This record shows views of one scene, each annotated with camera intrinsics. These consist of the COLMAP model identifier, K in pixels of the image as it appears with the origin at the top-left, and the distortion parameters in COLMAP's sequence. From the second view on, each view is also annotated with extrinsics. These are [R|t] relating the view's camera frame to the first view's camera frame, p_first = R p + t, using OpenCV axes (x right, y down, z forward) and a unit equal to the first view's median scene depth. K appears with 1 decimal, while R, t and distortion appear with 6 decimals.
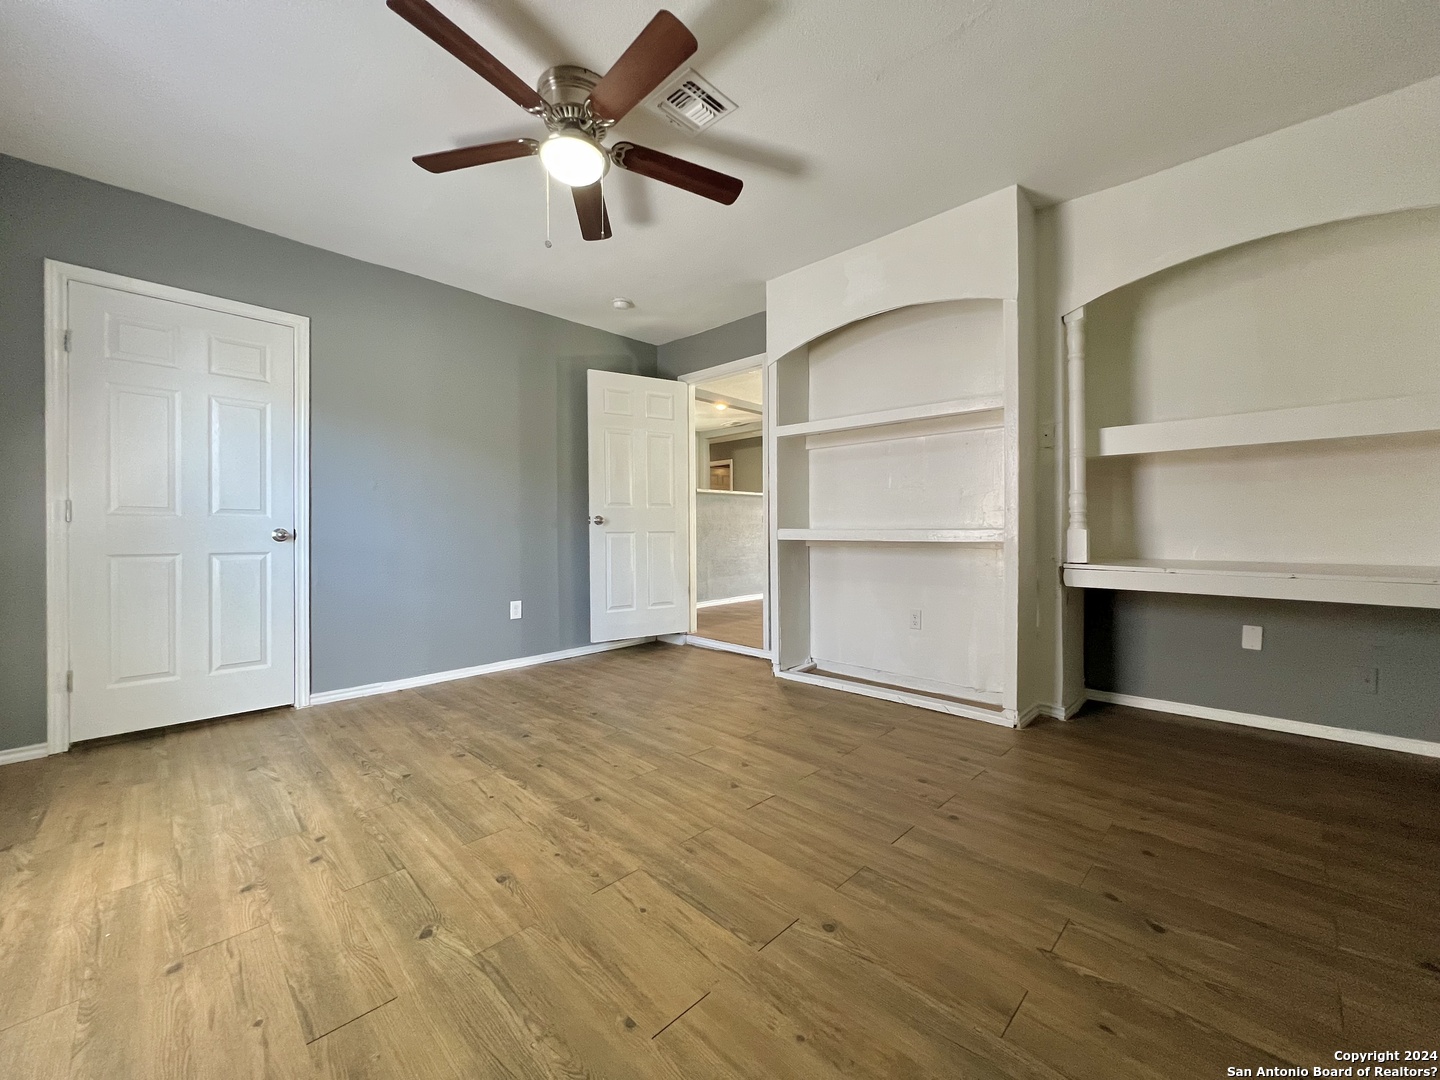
lens RADIAL K [[578.0, 0, 716.9], [0, 578.0, 537.3], [0, 0, 1]] dist [0.002231, -0.000211]
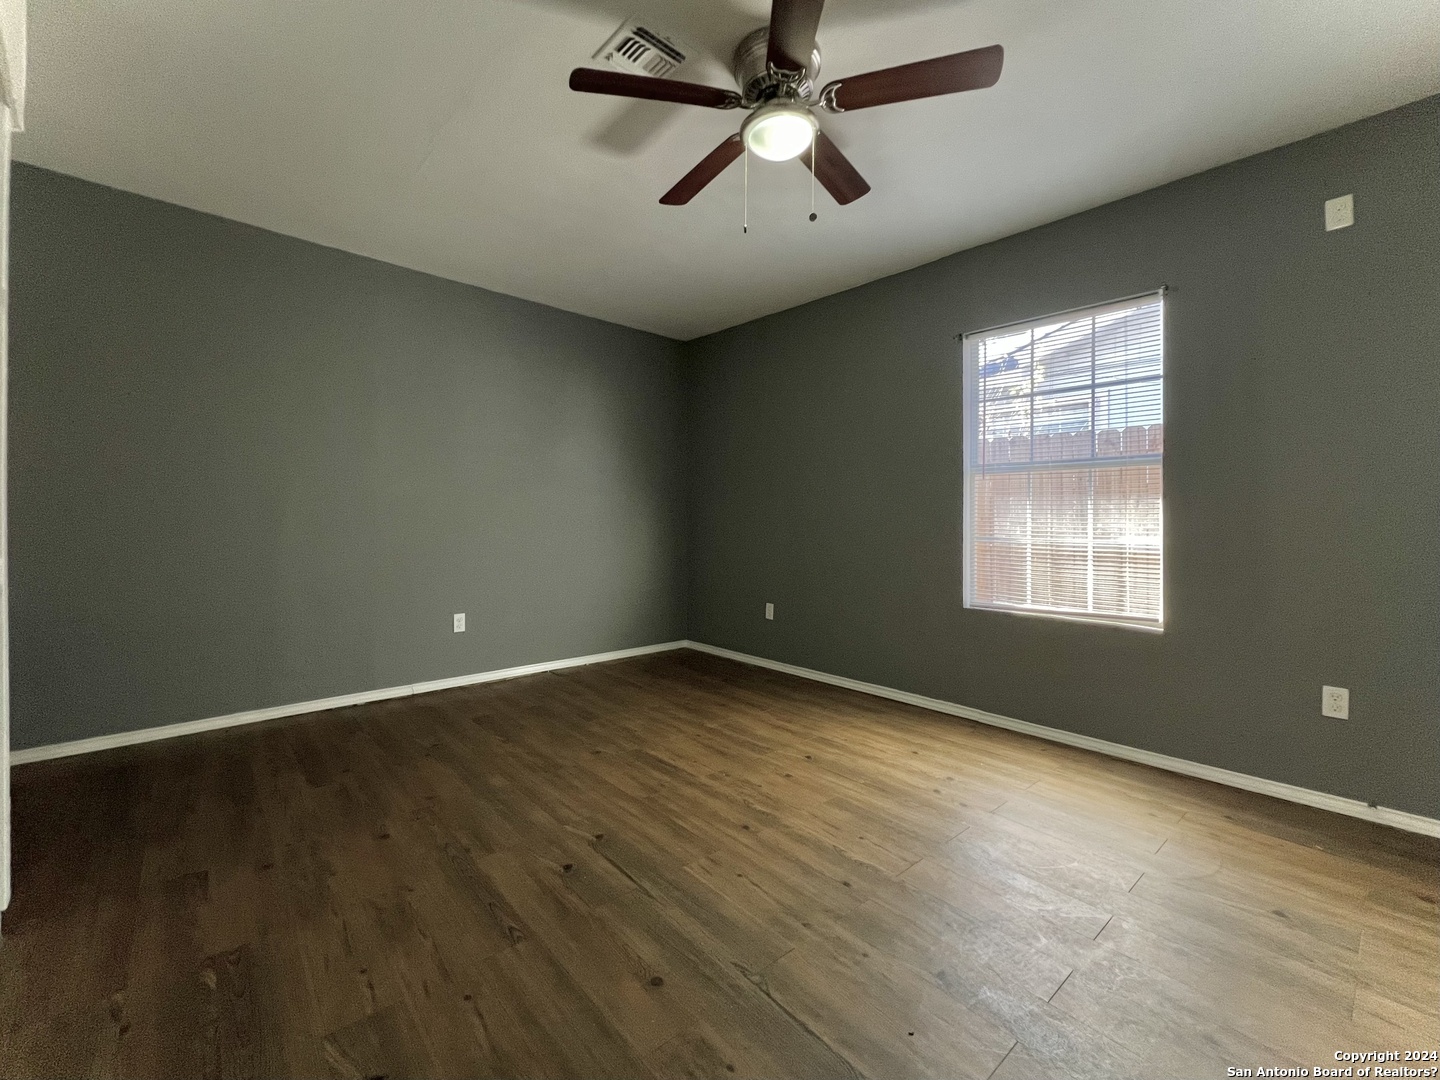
lens RADIAL K [[578.0, 0, 716.9], [0, 578.0, 537.3], [0, 0, 1]] dist [0.002231, -0.000211]
pose [[-0.998040, -0.003527, 0.062482, -0.258622], [-0.001255, 0.999338, 0.036372, -0.085749], [-0.062569, 0.036223, -0.997383, 2.338166]]
